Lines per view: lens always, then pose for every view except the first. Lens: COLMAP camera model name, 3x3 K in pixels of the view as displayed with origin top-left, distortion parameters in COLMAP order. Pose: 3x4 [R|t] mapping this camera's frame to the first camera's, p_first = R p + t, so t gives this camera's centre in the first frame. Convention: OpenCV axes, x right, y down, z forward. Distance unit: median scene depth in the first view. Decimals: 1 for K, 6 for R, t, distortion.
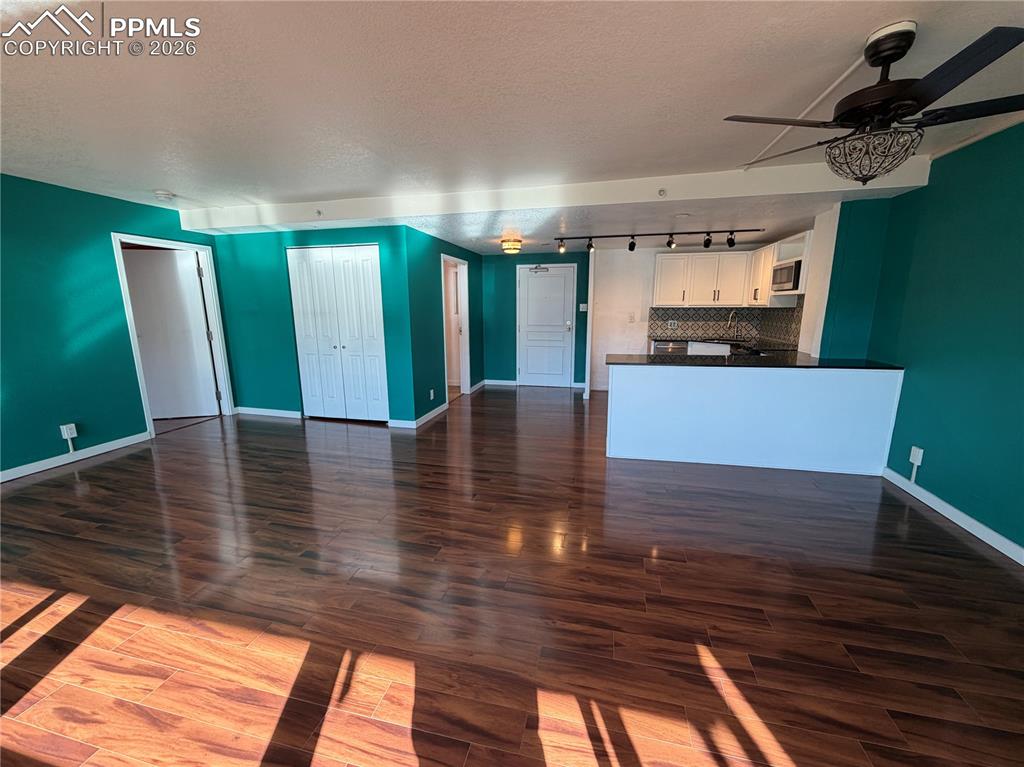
lens RADIAL K [[407.3, 0, 510.1], [0, 407.3, 385.3], [0, 0, 1]] dist [-0.000495, 0.001060]
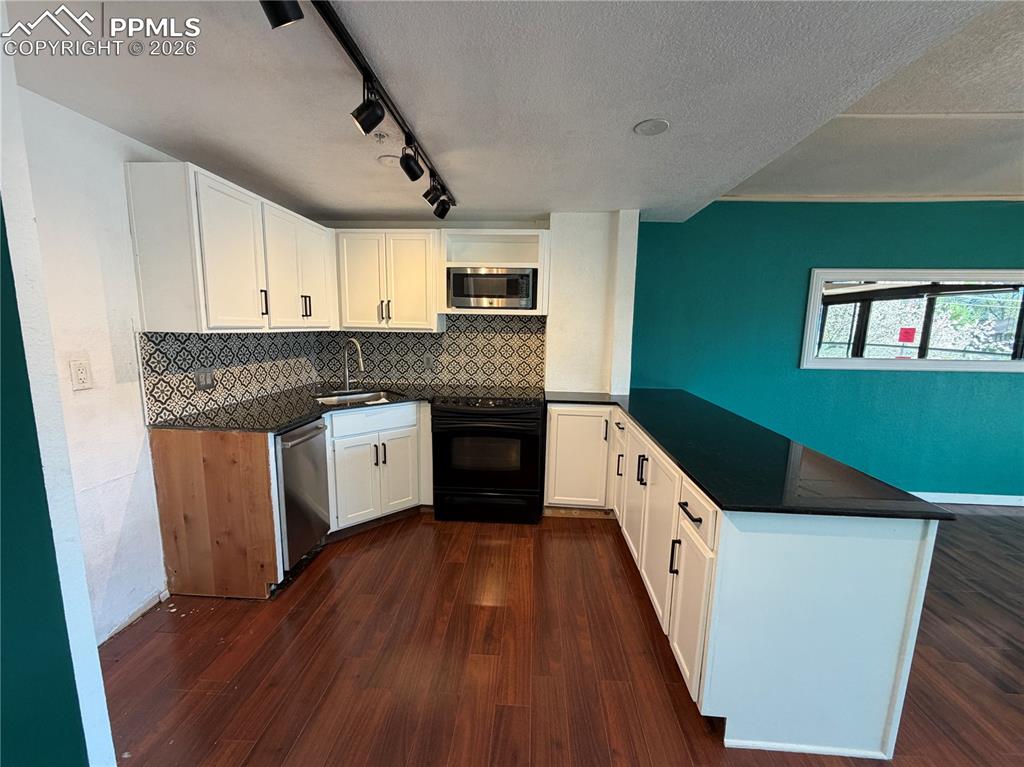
lens RADIAL K [[407.3, 0, 511.6], [0, 407.3, 386.2], [0, 0, 1]] dist [-0.000495, 0.001060]
pose [[-0.172640, -0.143186, 0.974522, -0.005733], [0.173934, 0.969398, 0.173246, -0.196474], [-0.969506, 0.199412, -0.142452, 0.978676]]
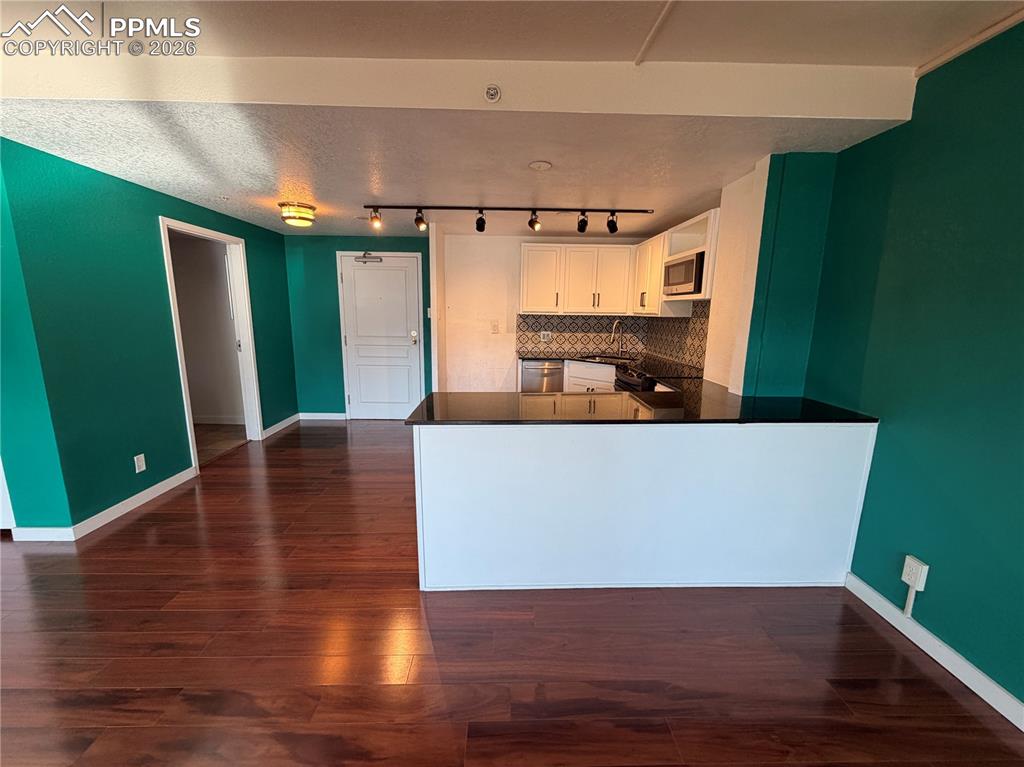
lens RADIAL K [[407.3, 0, 508.9], [0, 407.3, 385.1], [0, 0, 1]] dist [-0.000495, 0.001060]
pose [[0.968288, -0.028294, 0.248228, 0.168083], [0.031027, 0.999493, -0.007102, -0.066511], [-0.247901, 0.014579, 0.968676, 0.331573]]
